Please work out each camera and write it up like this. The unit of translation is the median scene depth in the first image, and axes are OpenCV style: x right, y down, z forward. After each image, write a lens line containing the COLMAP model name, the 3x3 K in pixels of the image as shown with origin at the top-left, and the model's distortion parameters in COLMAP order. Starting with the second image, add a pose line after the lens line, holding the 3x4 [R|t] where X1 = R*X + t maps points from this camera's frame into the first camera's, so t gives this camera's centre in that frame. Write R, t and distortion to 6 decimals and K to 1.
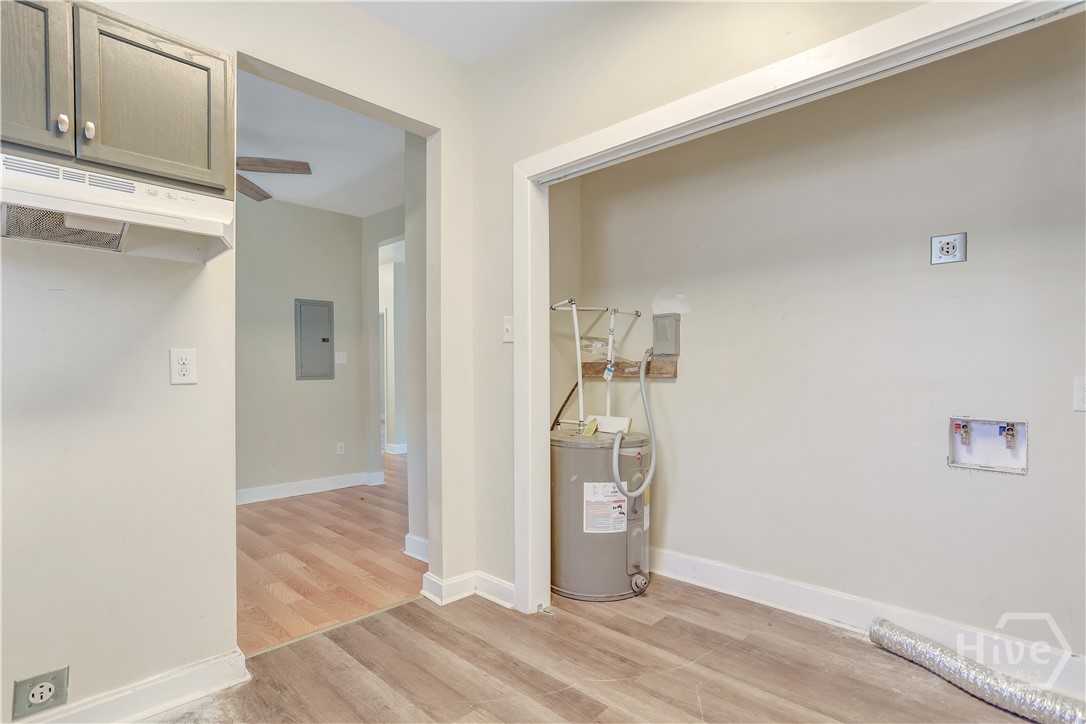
lens RADIAL K [[515.7, 0, 543.0], [0, 515.7, 362.0], [0, 0, 1]] dist [-0.079219, 0.038663]
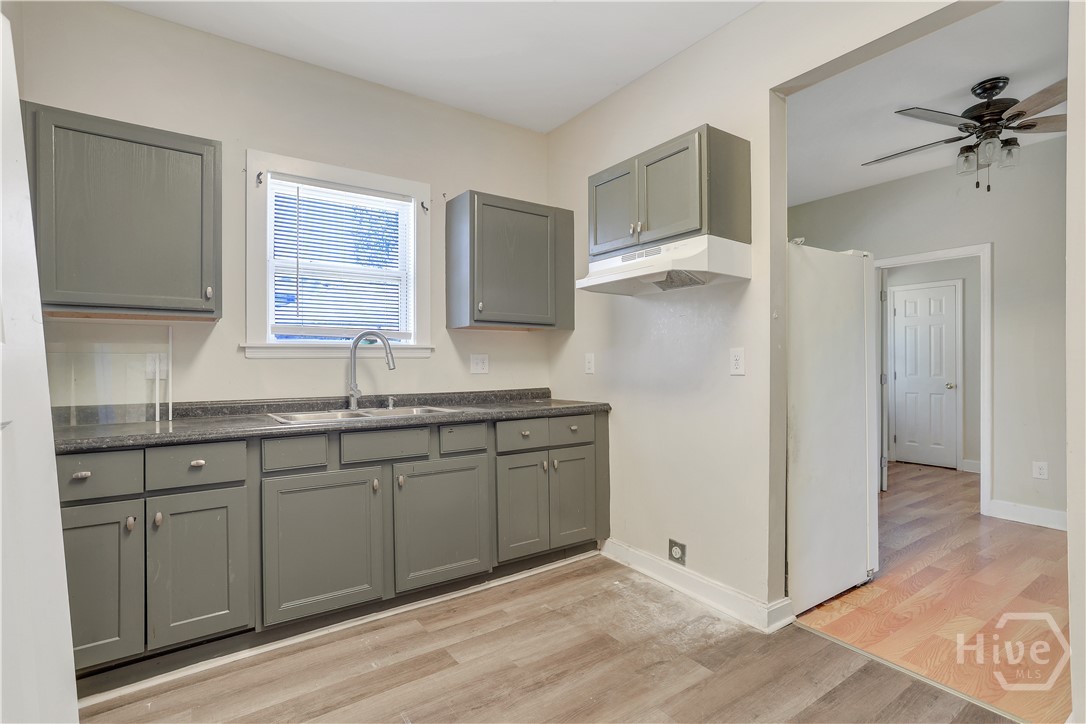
lens RADIAL K [[515.7, 0, 543.0], [0, 515.7, 362.0], [0, 0, 1]] dist [-0.079219, 0.038663]
pose [[-0.195103, 0.007565, -0.980754, 0.672166], [0.023027, 0.999730, 0.003131, -0.006883], [0.980512, -0.021973, -0.195224, 0.758640]]
